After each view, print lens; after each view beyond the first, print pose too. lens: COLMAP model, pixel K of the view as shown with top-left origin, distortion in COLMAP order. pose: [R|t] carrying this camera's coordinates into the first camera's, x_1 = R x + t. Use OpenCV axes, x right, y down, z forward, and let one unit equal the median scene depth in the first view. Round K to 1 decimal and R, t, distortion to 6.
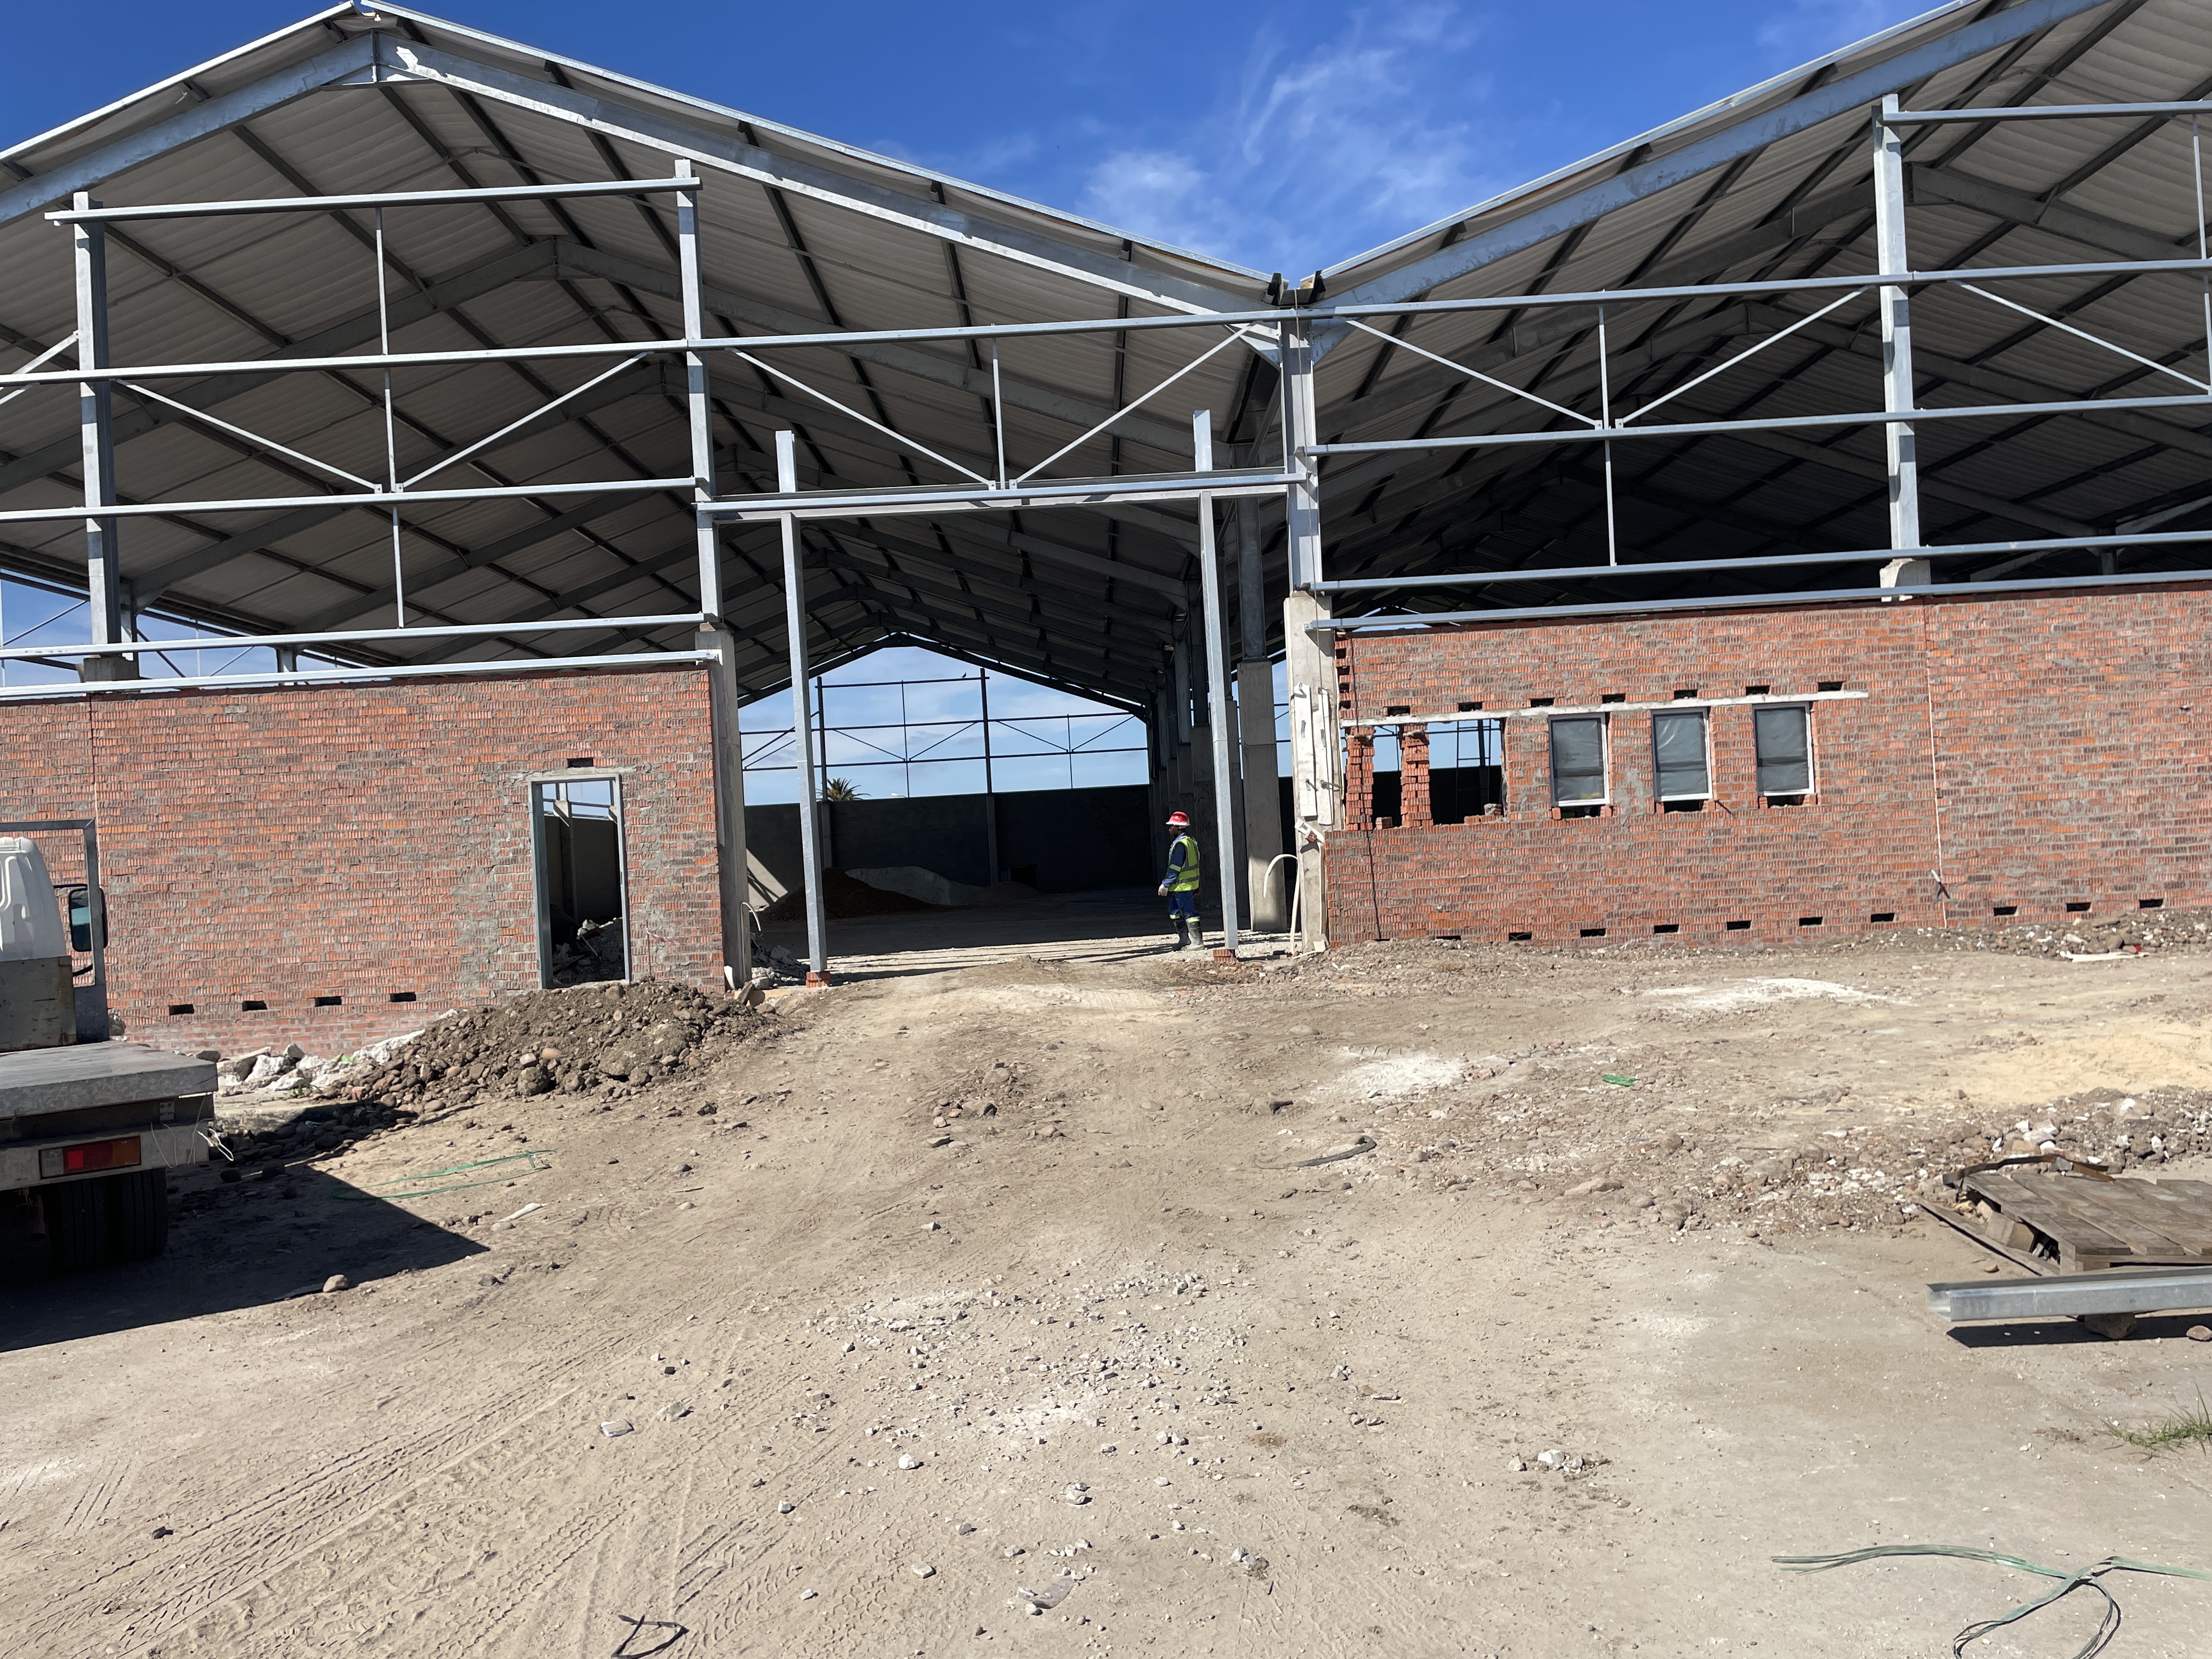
lens RADIAL K [[1671.5, 0, 1102.2], [0, 1671.5, 842.2], [0, 0, 1]] dist [0.093814, -0.124735]
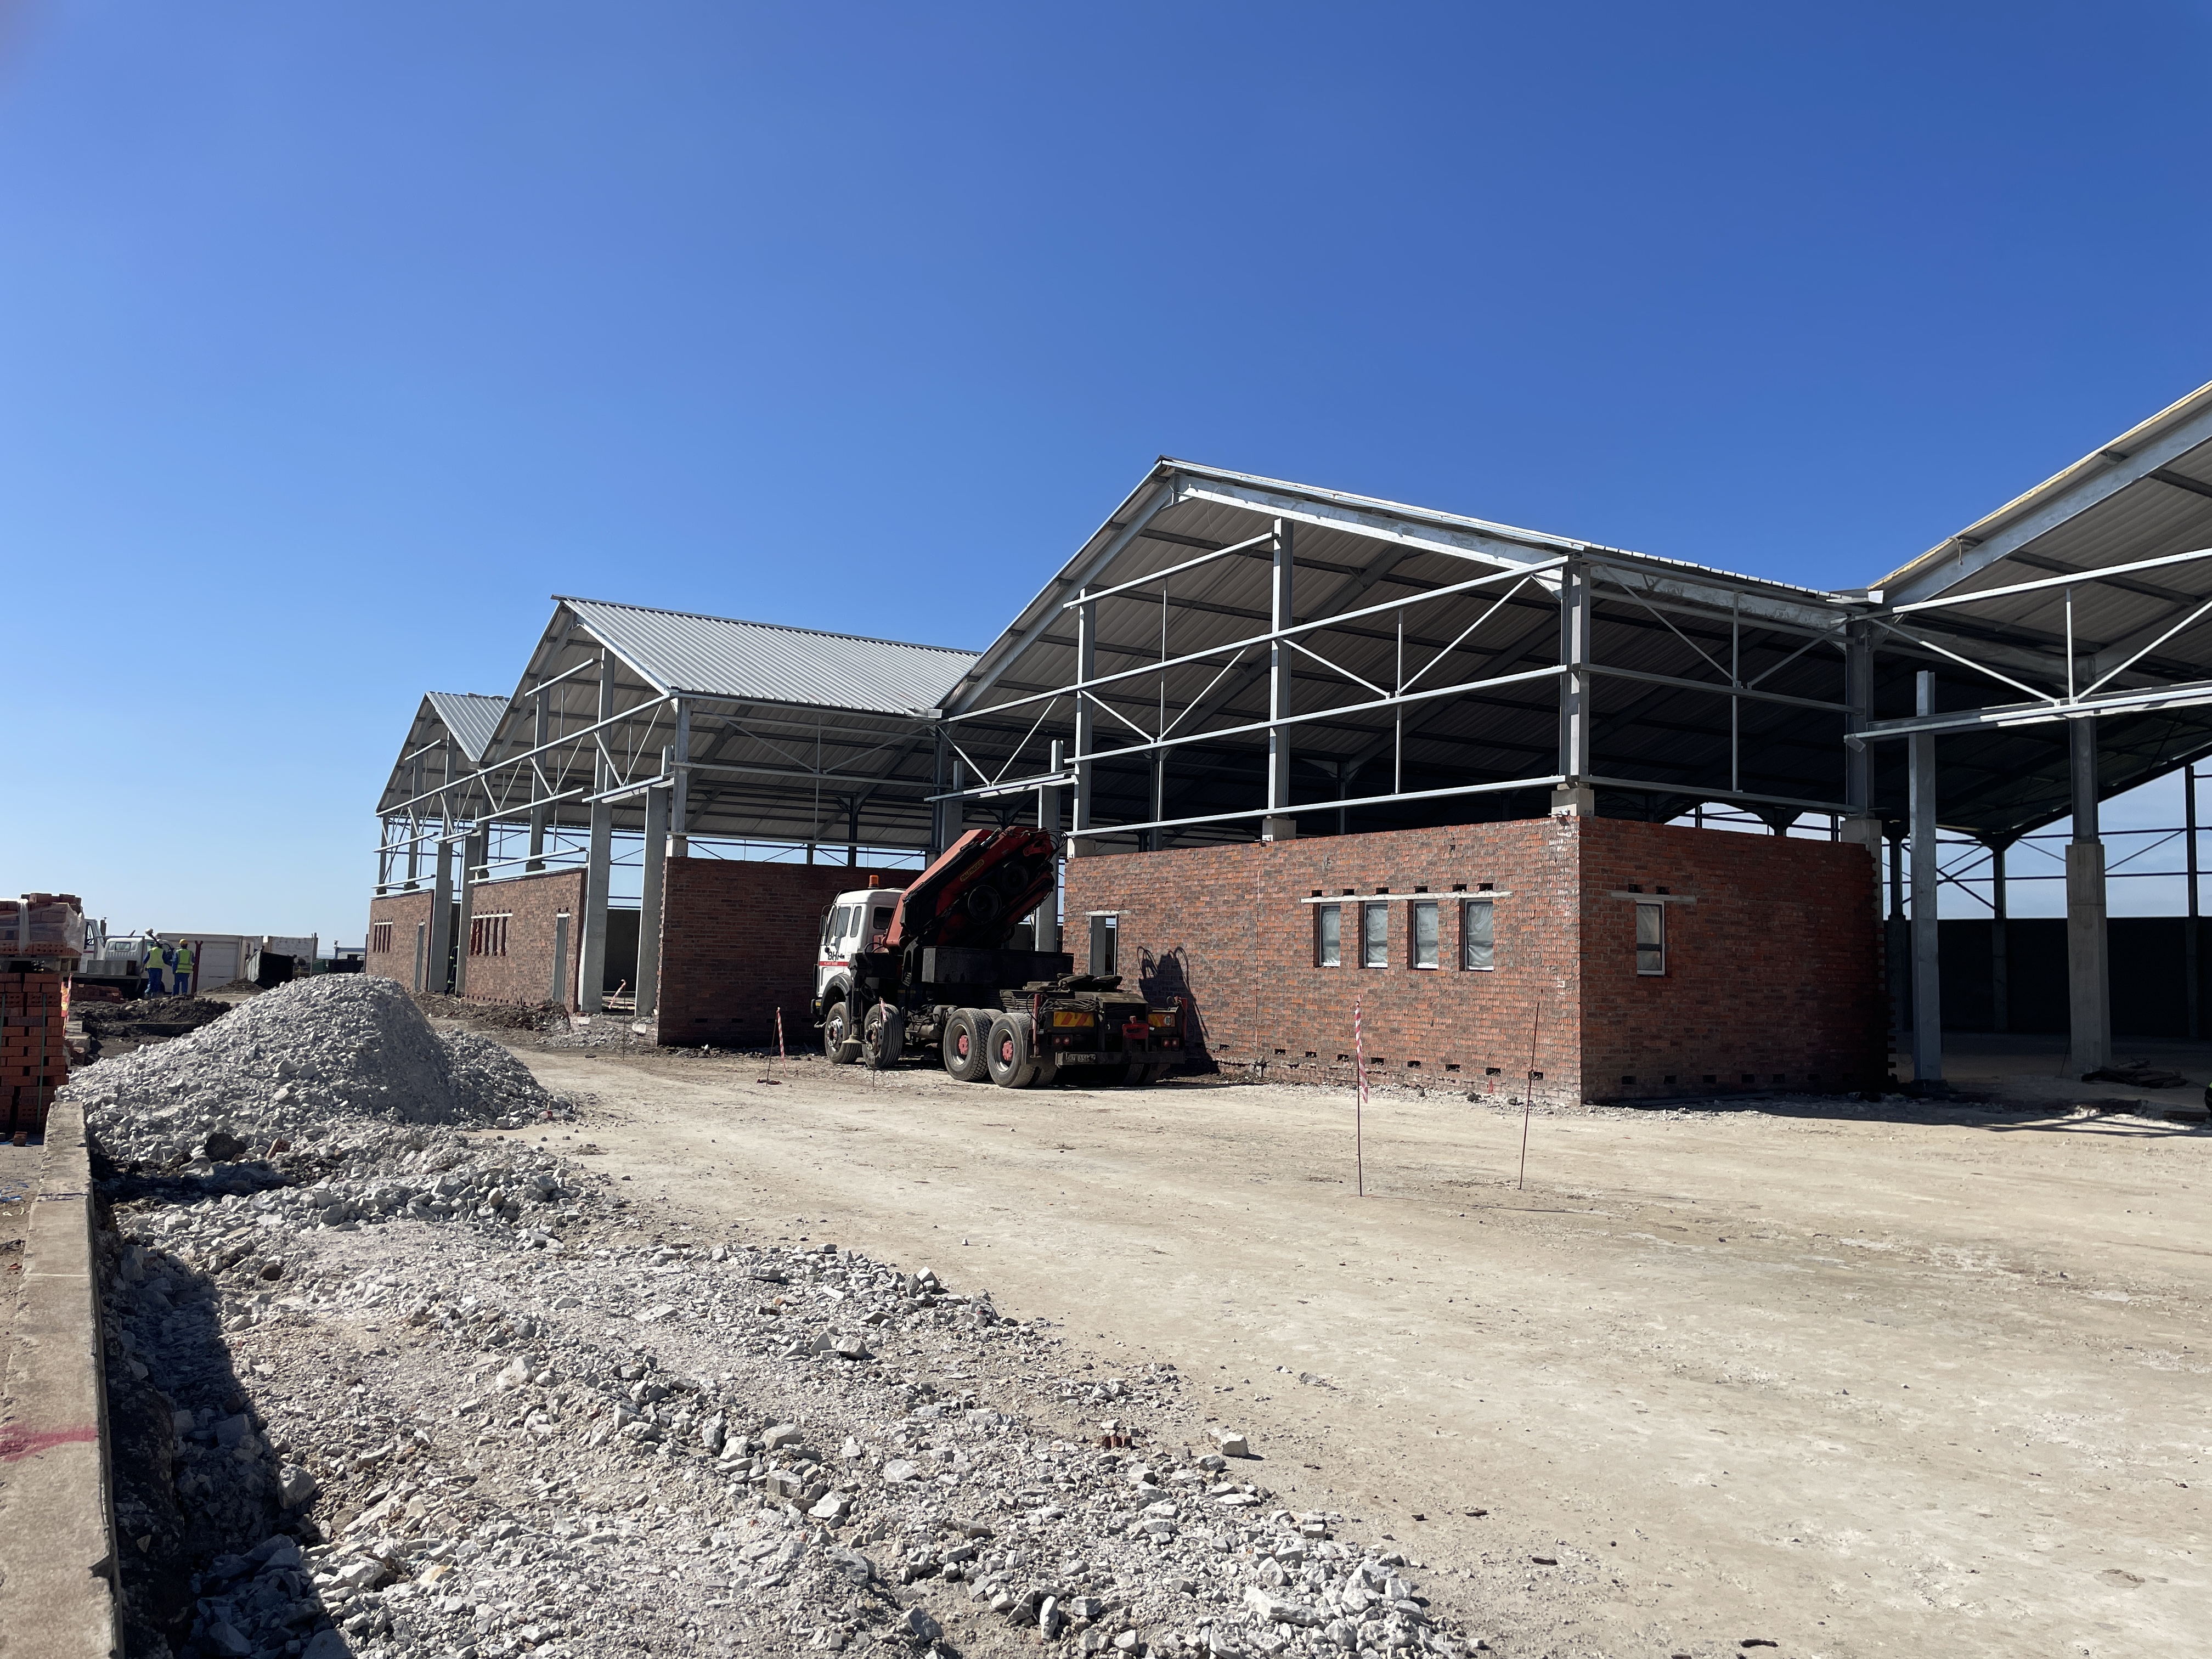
lens RADIAL K [[1678.7, 0, 1131.8], [0, 1678.7, 808.9], [0, 0, 1]] dist [0.101274, -0.132944]
pose [[0.525129, -0.011723, -0.850942, 1.370207], [-0.054402, 0.997398, -0.047313, -0.075626], [0.849282, 0.071139, 0.523125, 0.092438]]
